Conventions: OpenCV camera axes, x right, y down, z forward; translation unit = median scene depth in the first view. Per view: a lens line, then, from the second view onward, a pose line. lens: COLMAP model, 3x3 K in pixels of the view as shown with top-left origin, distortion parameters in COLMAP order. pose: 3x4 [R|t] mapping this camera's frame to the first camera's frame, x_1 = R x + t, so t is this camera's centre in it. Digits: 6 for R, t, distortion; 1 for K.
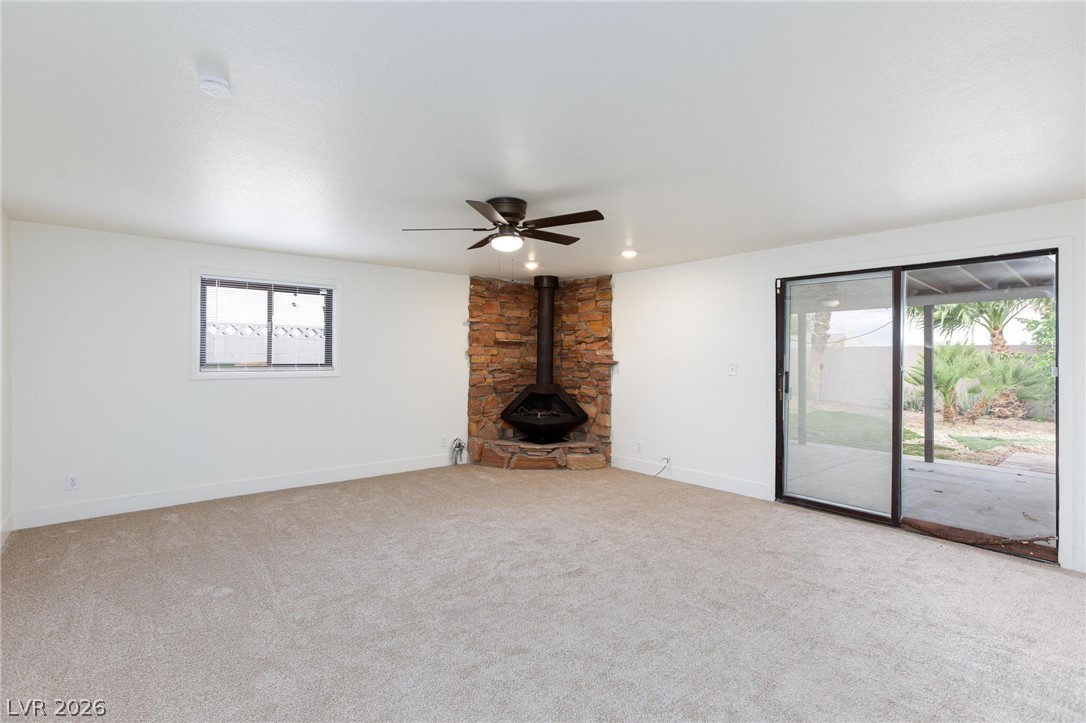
lens RADIAL K [[509.8, 0, 532.7], [0, 509.8, 359.6], [0, 0, 1]] dist [-0.011964, 0.006520]
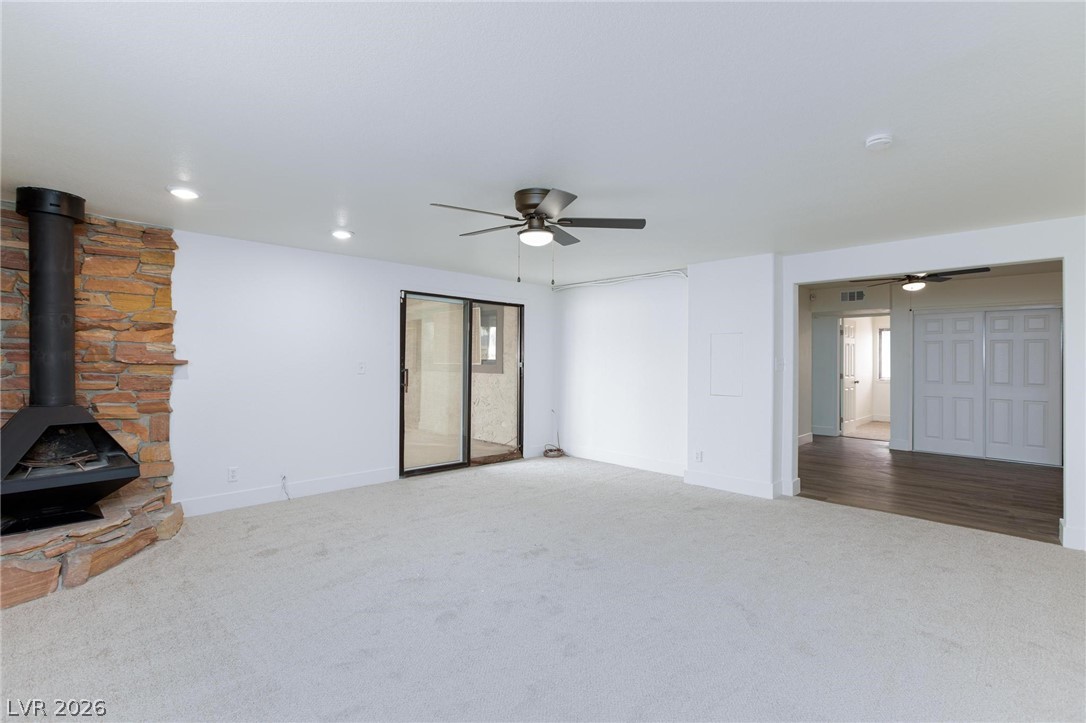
lens RADIAL K [[509.8, 0, 533.1], [0, 509.8, 359.8], [0, 0, 1]] dist [-0.011964, 0.006520]
pose [[-0.075193, -0.006666, 0.997147, -0.524871], [-0.006563, 0.999959, 0.006190, -0.004263], [-0.997147, -0.006079, -0.075233, 0.570348]]
